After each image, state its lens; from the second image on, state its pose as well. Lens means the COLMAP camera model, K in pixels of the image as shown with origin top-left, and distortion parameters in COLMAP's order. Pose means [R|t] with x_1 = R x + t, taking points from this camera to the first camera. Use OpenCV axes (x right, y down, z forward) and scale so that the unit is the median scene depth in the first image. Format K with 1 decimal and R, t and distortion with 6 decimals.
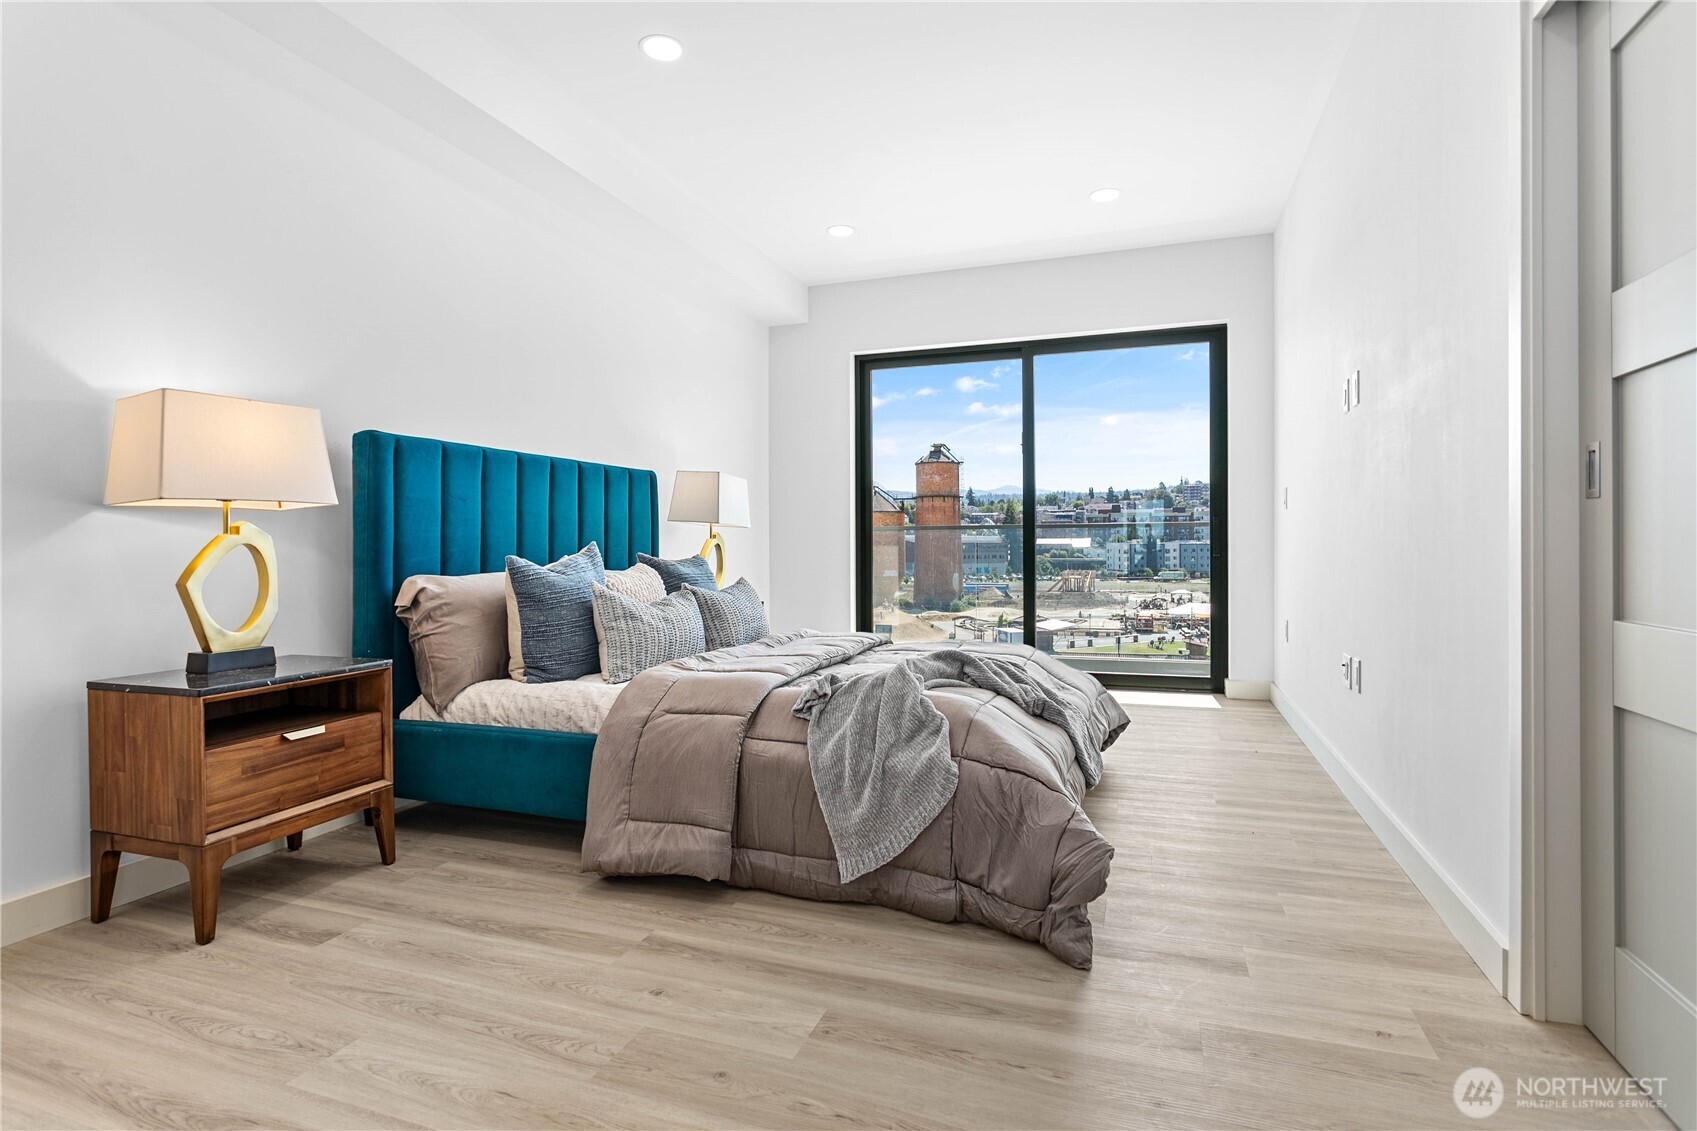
lens RADIAL K [[871.0, 0, 846.1], [0, 871.0, 553.5], [0, 0, 1]] dist [-0.004551, -0.001091]
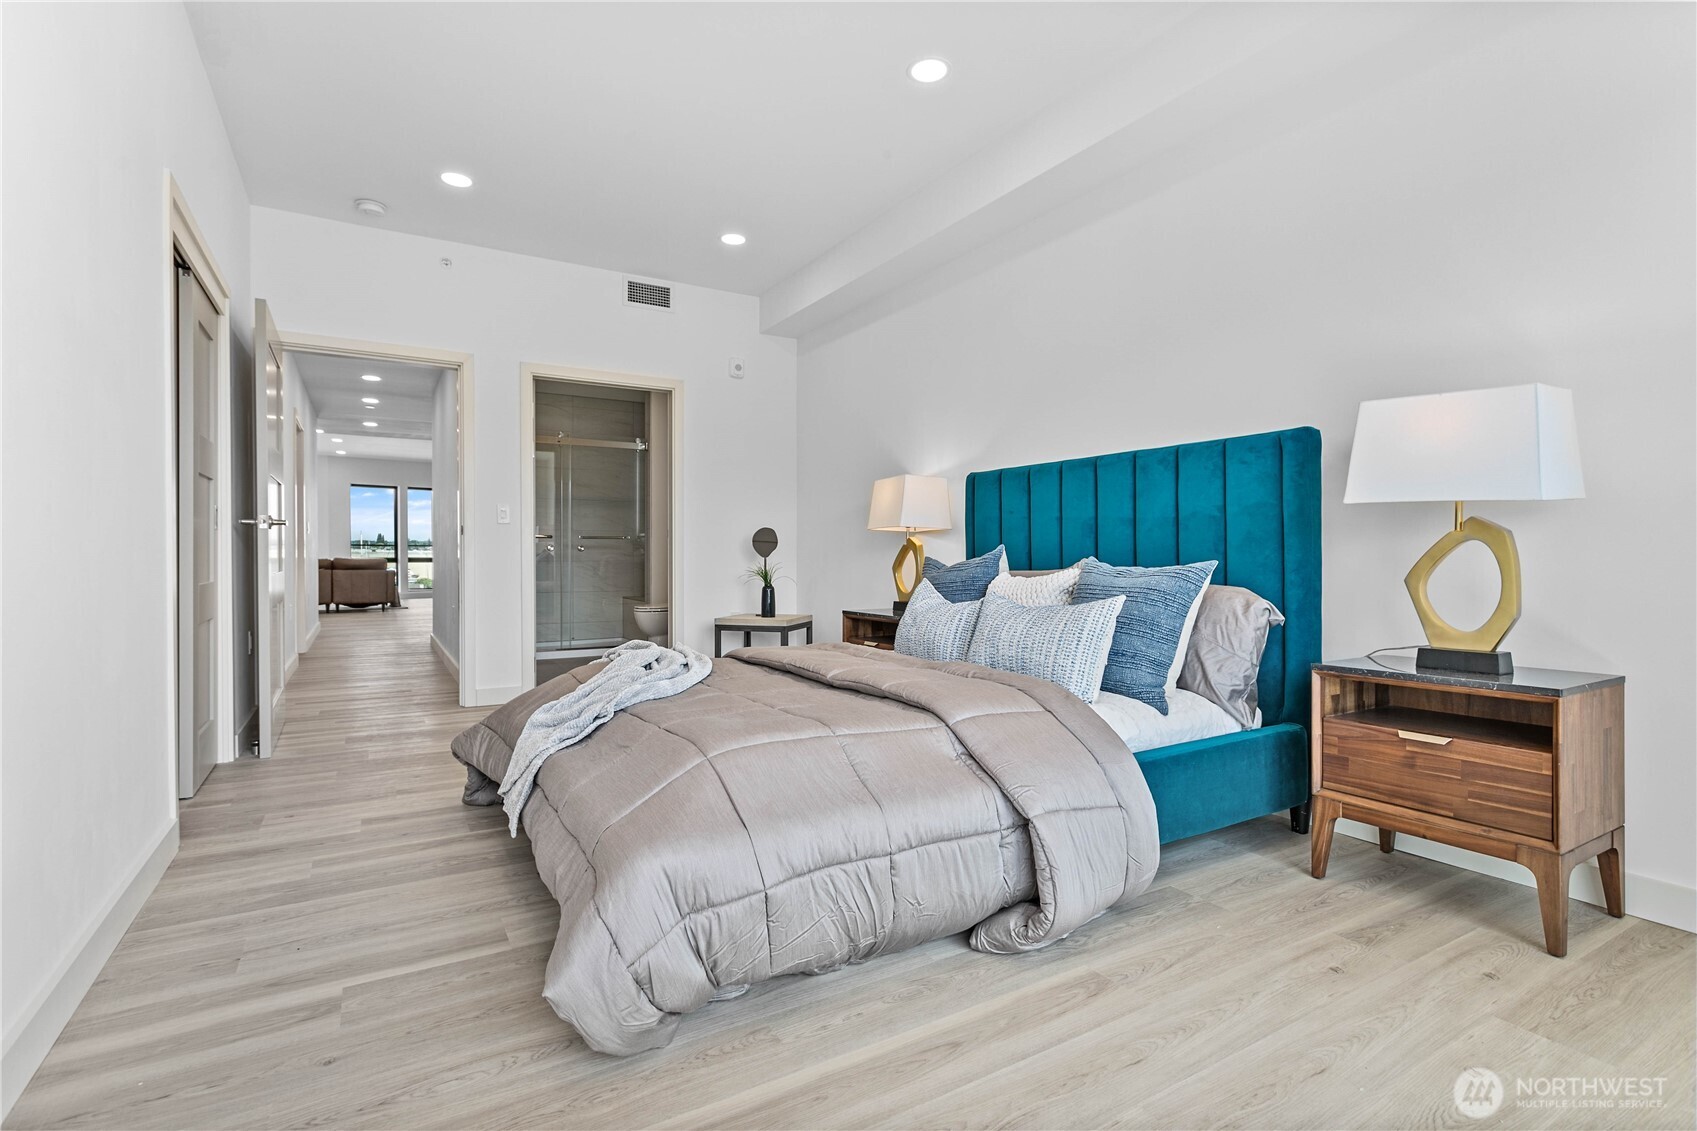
lens RADIAL K [[808.0, 0, 877.7], [0, 808.0, 550.2], [0, 0, 1]] dist [-0.003299, 0.004007]
pose [[-0.628259, 0.010614, -0.777932, 0.587114], [0.007944, 0.999942, 0.007228, -0.014911], [0.777963, -0.001639, -0.628307, 1.547413]]
